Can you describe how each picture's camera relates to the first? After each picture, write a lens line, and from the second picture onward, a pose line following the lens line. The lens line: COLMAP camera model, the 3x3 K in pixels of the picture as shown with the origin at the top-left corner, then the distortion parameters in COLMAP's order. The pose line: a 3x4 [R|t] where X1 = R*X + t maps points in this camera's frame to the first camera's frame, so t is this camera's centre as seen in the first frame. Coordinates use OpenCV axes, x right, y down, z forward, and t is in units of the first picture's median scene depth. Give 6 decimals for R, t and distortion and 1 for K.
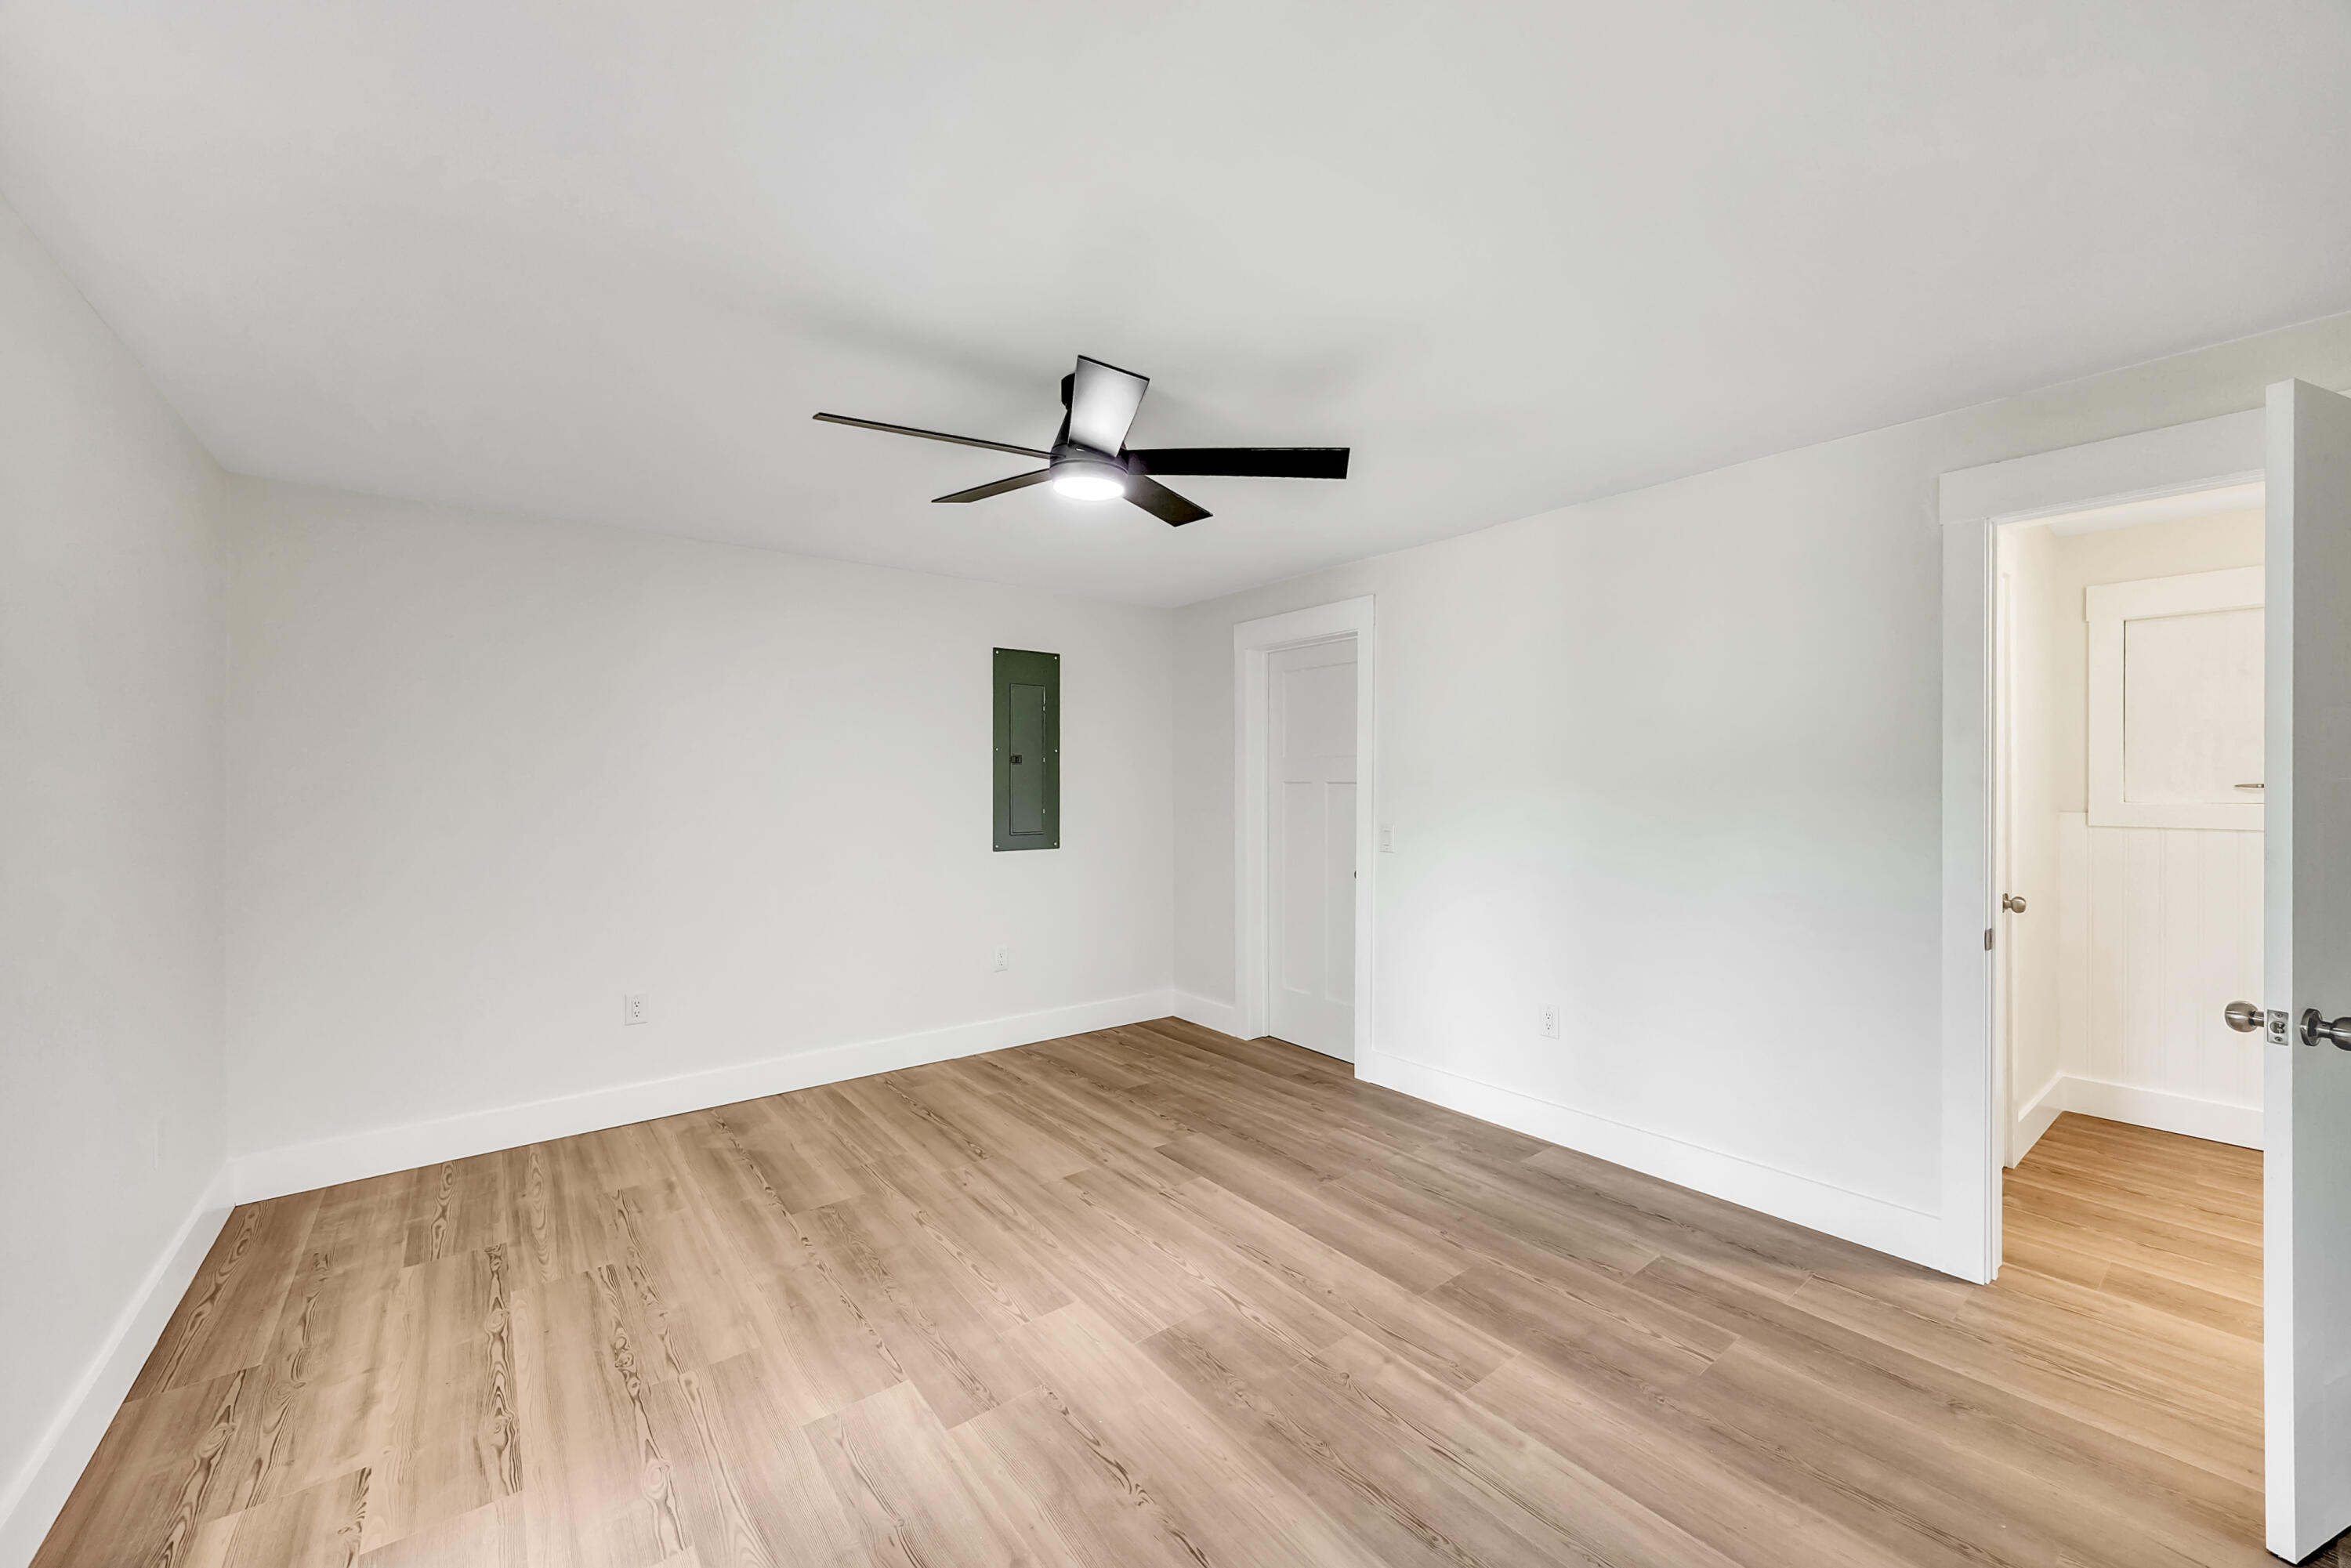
lens RADIAL K [[911.6, 0, 1183.7], [0, 911.6, 775.2], [0, 0, 1]] dist [-0.001649, 0.000362]
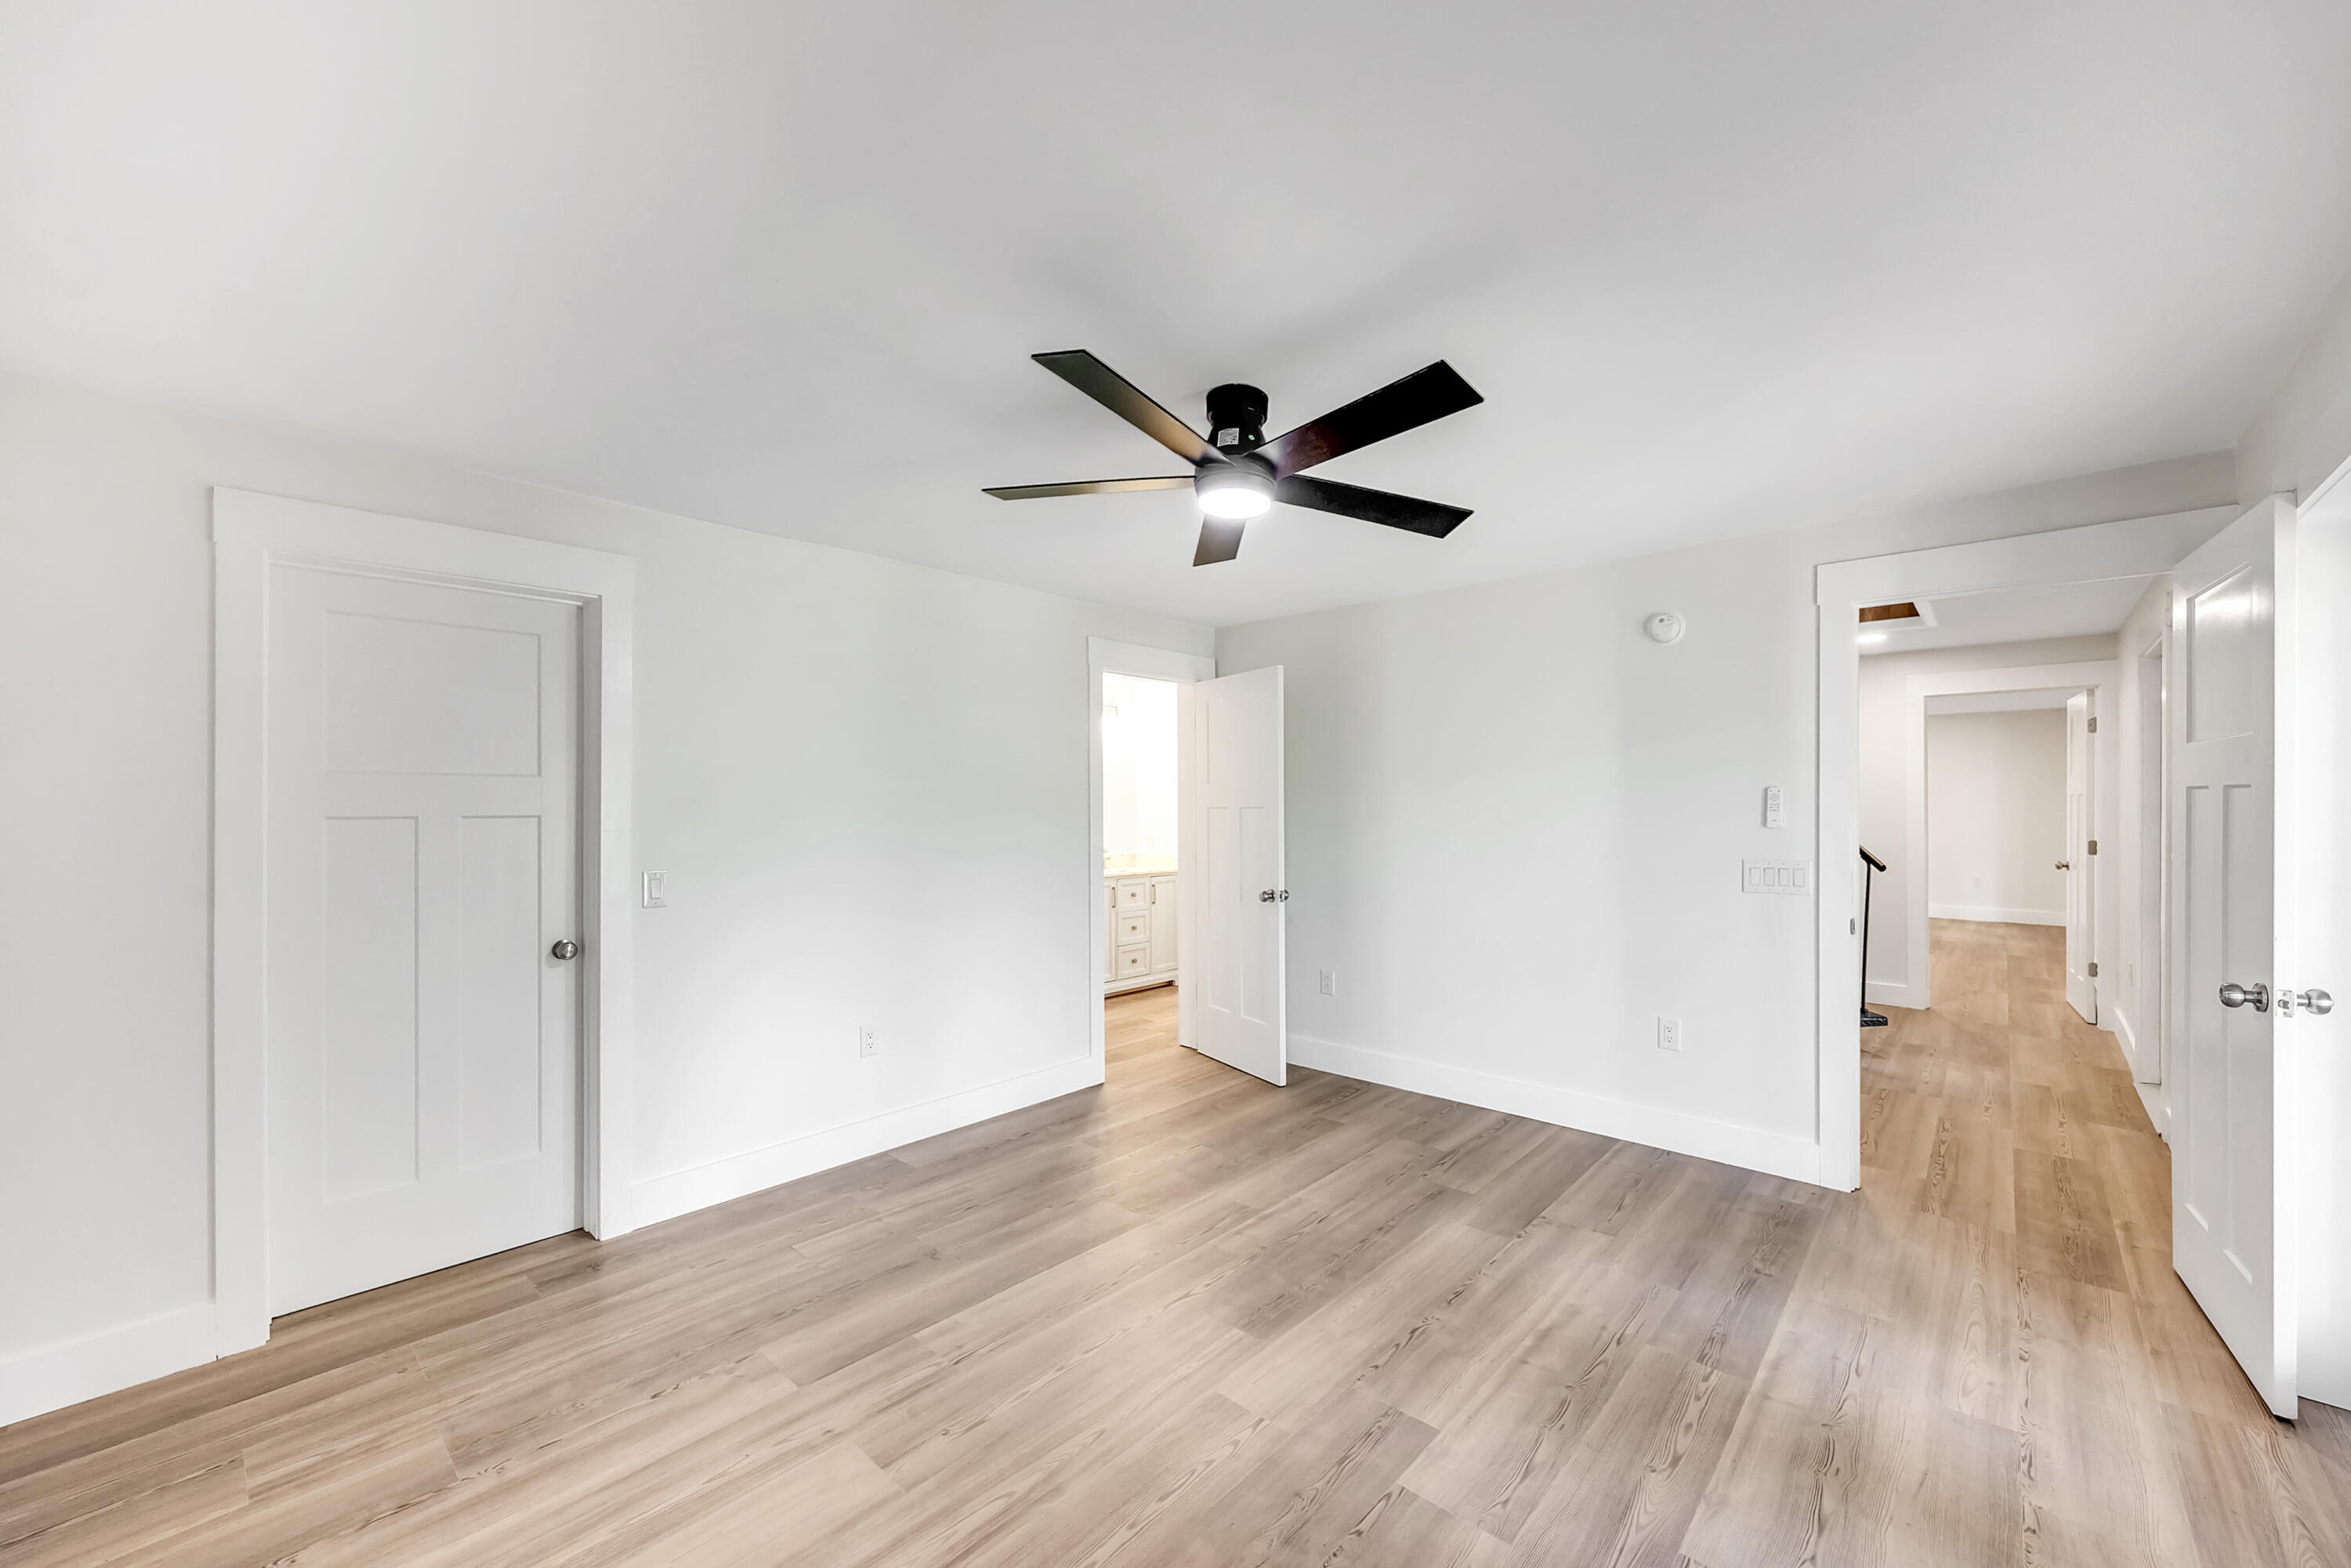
lens RADIAL K [[911.6, 0, 1185.9], [0, 911.6, 808.5], [0, 0, 1]] dist [-0.001649, 0.000362]
pose [[-0.180024, 0.001973, 0.983660, -0.948220], [-0.001129, 0.999997, -0.002213, 0.006369], [-0.983661, -0.001509, -0.180022, 1.133359]]
